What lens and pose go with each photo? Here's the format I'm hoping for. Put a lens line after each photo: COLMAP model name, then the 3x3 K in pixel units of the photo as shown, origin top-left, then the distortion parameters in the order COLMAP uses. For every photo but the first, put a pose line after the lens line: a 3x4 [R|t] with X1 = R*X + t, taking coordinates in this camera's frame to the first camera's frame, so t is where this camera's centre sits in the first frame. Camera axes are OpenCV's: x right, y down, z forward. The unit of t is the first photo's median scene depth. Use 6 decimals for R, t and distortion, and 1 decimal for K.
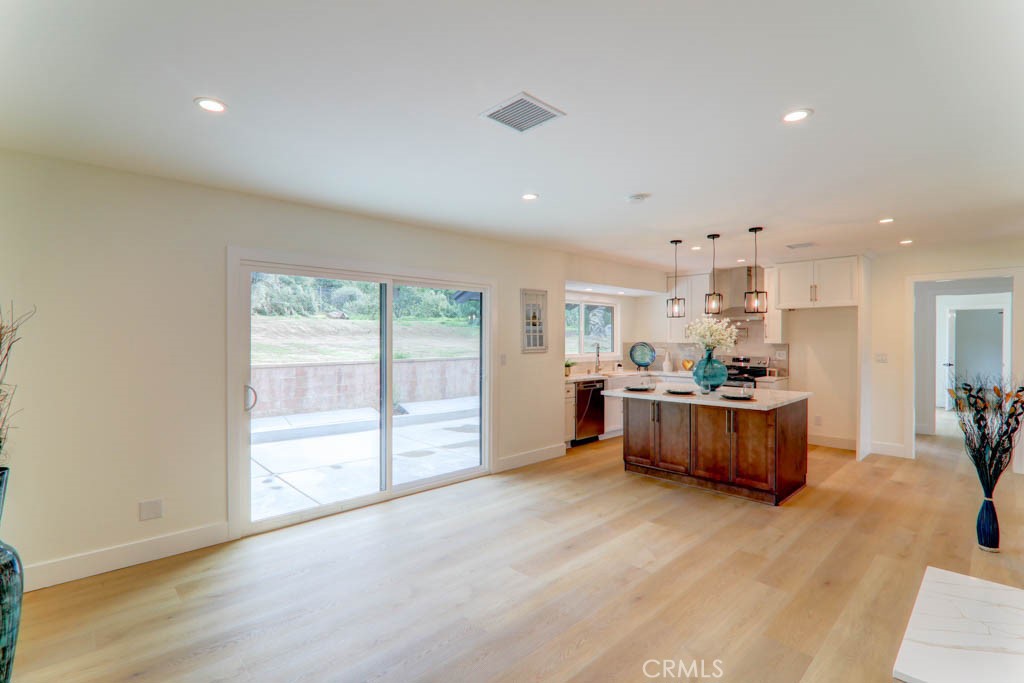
lens RADIAL K [[472.3, 0, 509.7], [0, 472.3, 339.4], [0, 0, 1]] dist [-0.015016, -0.000545]
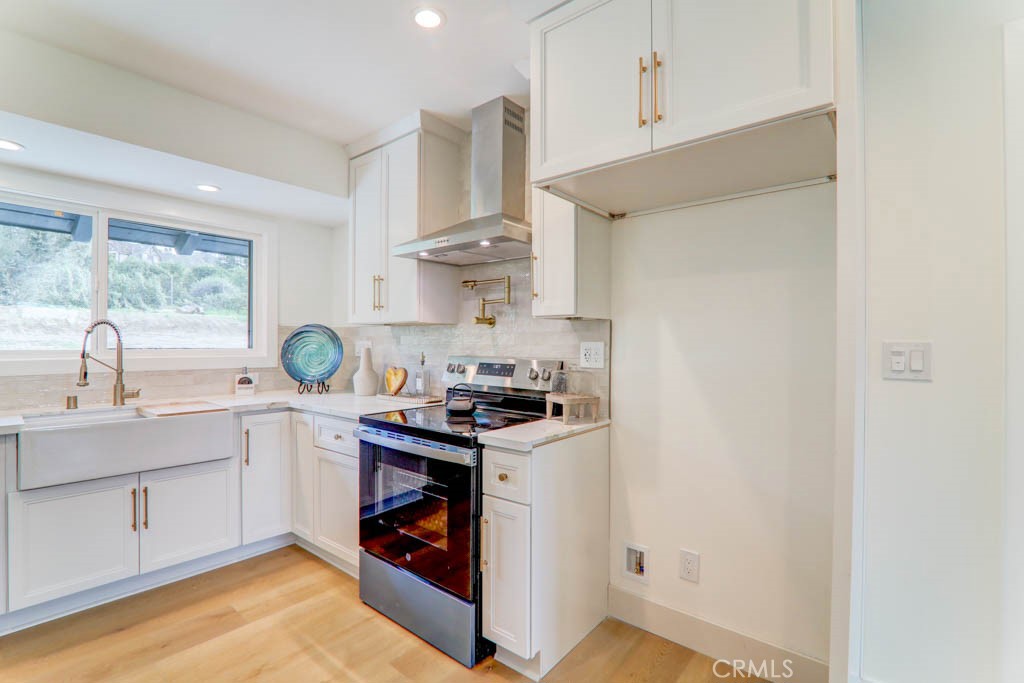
lens RADIAL K [[472.3, 0, 505.5], [0, 472.3, 340.9], [0, 0, 1]] dist [-0.015016, -0.000545]
pose [[0.993898, 0.005071, 0.110183, 0.425774], [-0.004526, 0.999976, -0.005199, 0.022901], [-0.110207, 0.004669, 0.993898, 0.598712]]
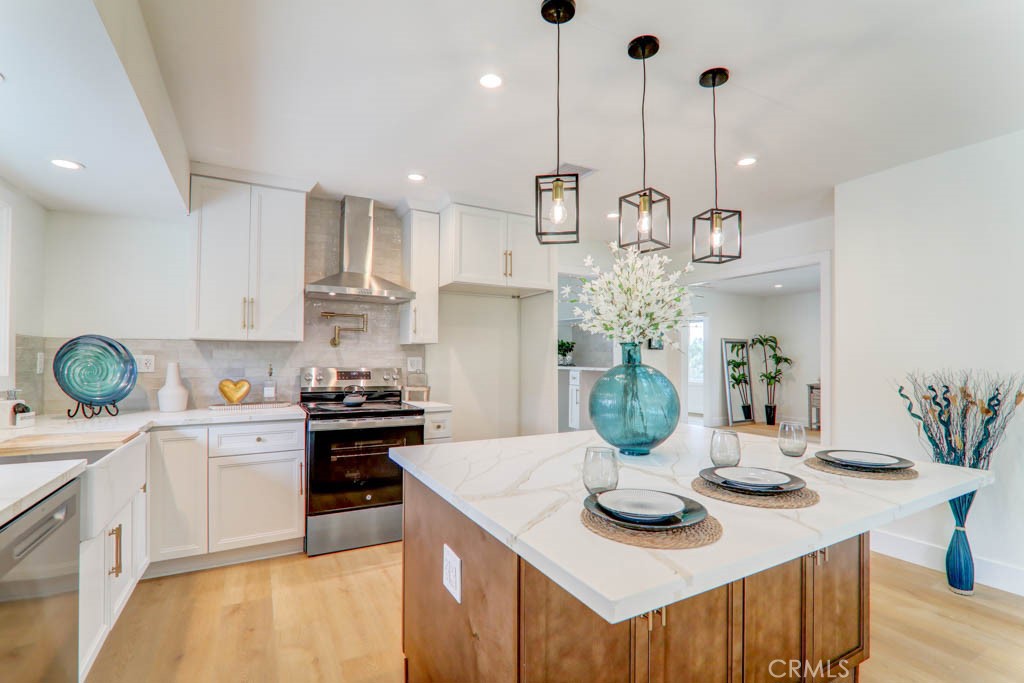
lens RADIAL K [[472.3, 0, 510.4], [0, 472.3, 349.8], [0, 0, 1]] dist [-0.015016, -0.000545]
pose [[0.250235, 0.019396, 0.967991, 0.025327], [-0.004052, 0.999812, -0.018987, 0.023144], [-0.968177, 0.000829, 0.250266, 0.649433]]
